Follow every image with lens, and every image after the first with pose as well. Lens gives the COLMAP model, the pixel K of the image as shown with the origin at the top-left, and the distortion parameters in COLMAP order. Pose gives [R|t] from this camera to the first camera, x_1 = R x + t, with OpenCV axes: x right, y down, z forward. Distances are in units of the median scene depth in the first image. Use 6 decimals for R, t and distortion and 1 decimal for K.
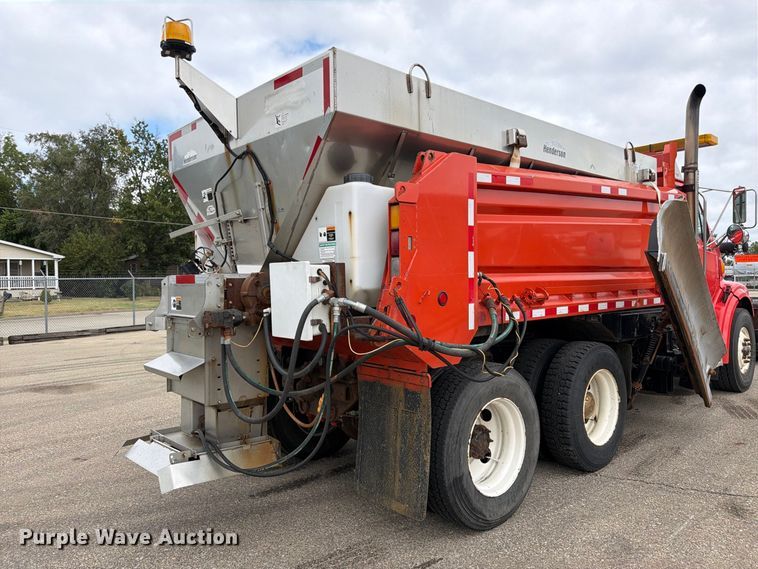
lens RADIAL K [[537.8, 0, 383.3], [0, 537.8, 287.8], [0, 0, 1]] dist [0.060307, -0.080481]
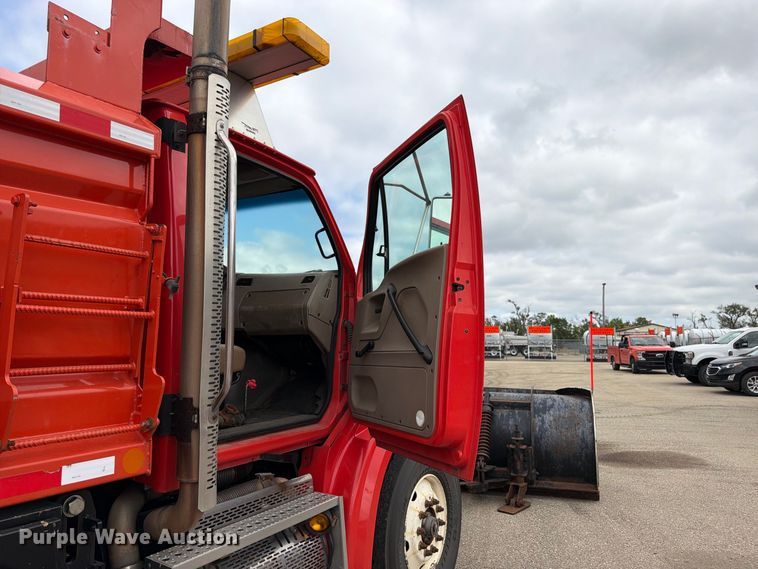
lens RADIAL K [[537.8, 0, 378.1], [0, 537.8, 286.6], [0, 0, 1]] dist [0.060307, -0.080481]
pose [[0.958880, 0.045296, 0.280174, 0.889308], [-0.011073, 0.992401, -0.122546, -0.061929], [-0.283596, 0.114404, 0.952095, 0.992482]]
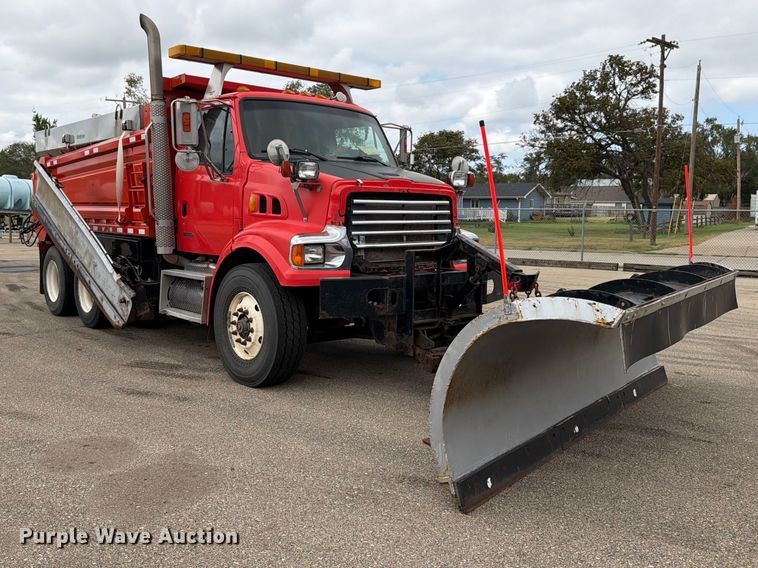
lens RADIAL K [[705.7, 0, 375.5], [0, 705.7, 282.7], [0, 0, 1]] dist [0.043549, 0.000000]
pose [[-0.033090, 0.115773, -0.992724, 2.828128], [-0.030435, 0.992691, 0.116784, -0.085636], [0.998989, 0.034078, -0.029325, 2.197260]]
